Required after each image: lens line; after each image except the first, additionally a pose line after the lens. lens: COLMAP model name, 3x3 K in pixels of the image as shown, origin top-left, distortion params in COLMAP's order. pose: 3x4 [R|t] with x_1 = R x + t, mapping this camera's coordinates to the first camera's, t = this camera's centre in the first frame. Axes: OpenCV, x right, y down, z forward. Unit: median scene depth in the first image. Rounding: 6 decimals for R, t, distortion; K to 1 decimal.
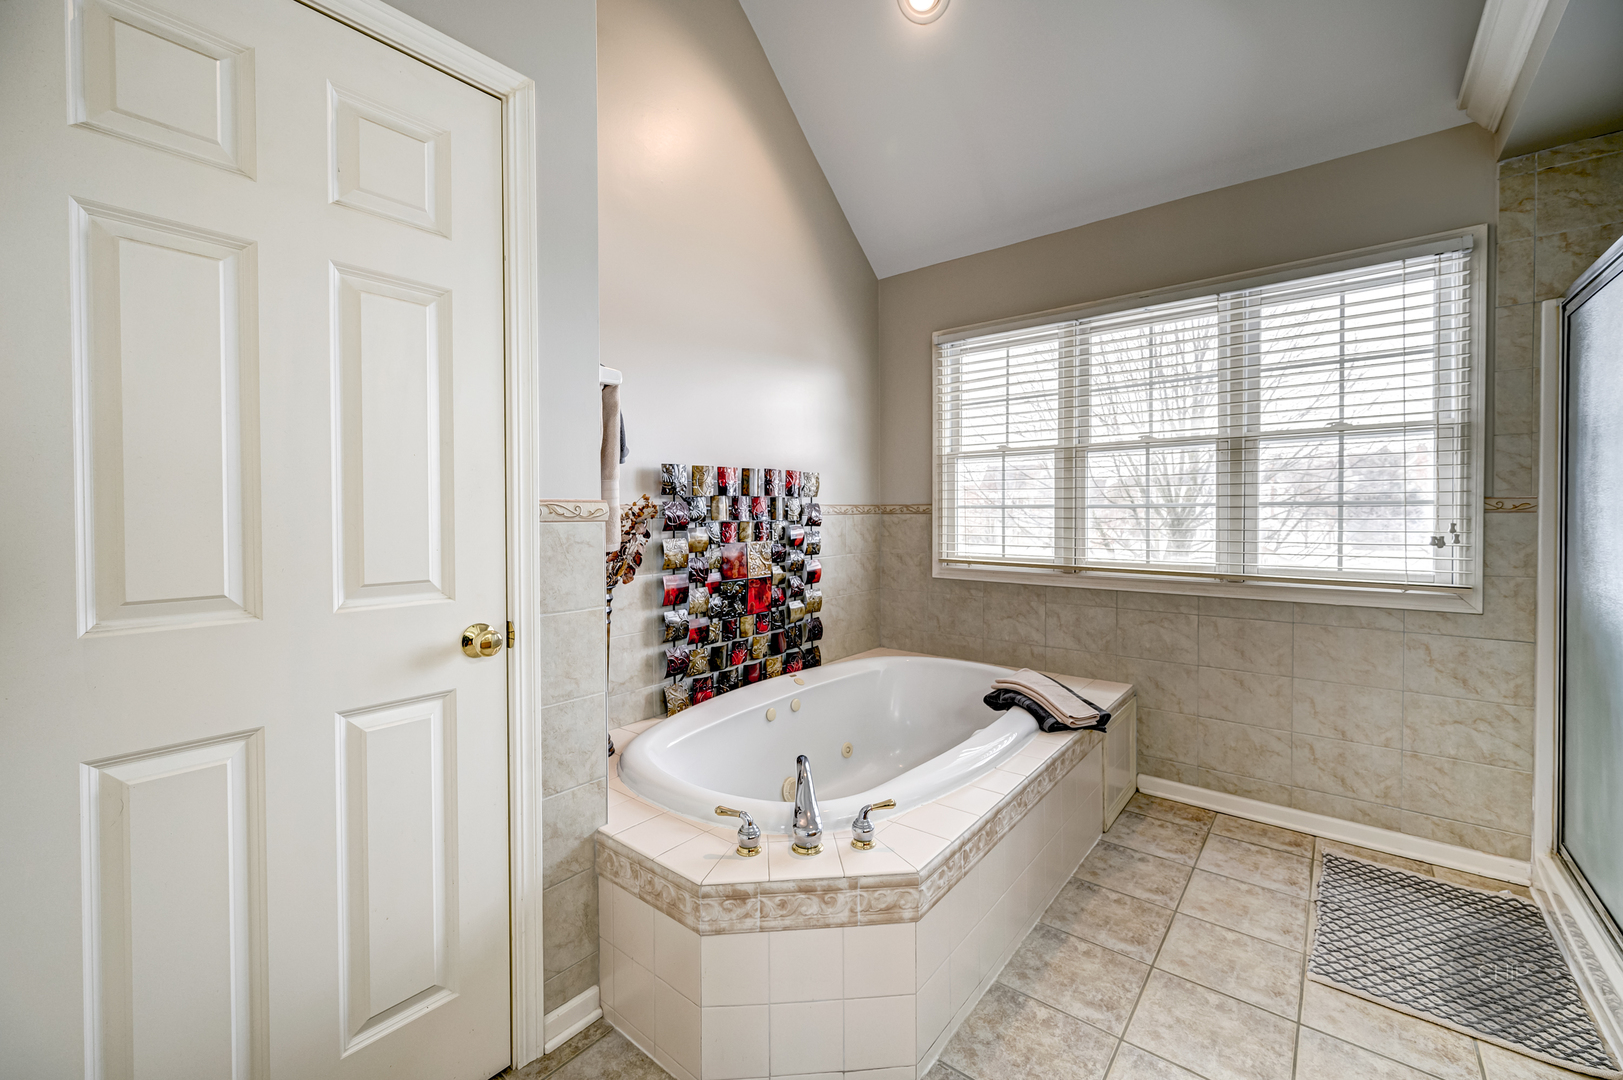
lens RADIAL K [[660.1, 0, 831.7], [0, 660.1, 526.3], [0, 0, 1]] dist [0.001502, -0.000607]
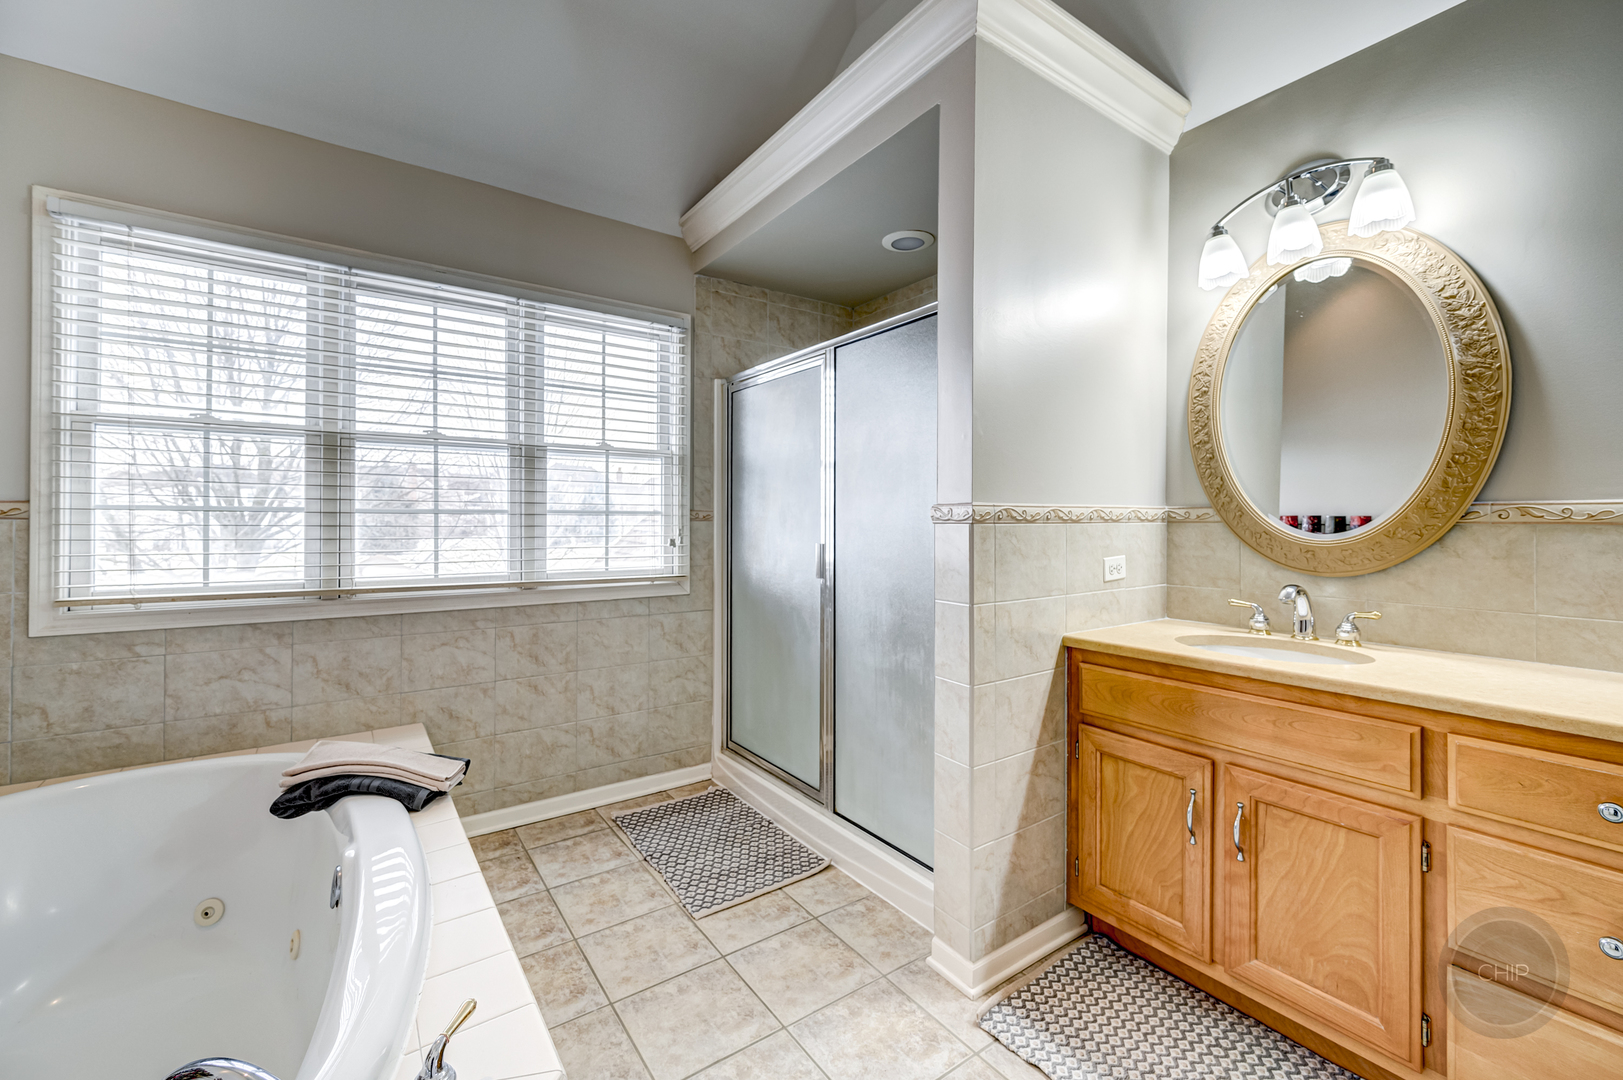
lens RADIAL K [[660.1, 0, 825.5], [0, 660.1, 514.1], [0, 0, 1]] dist [0.001502, -0.000607]
pose [[0.287984, 0.009444, 0.957589, -0.239631], [0.009067, 0.999880, -0.012587, -0.013803], [-0.957592, 0.012307, 0.287863, 0.300031]]
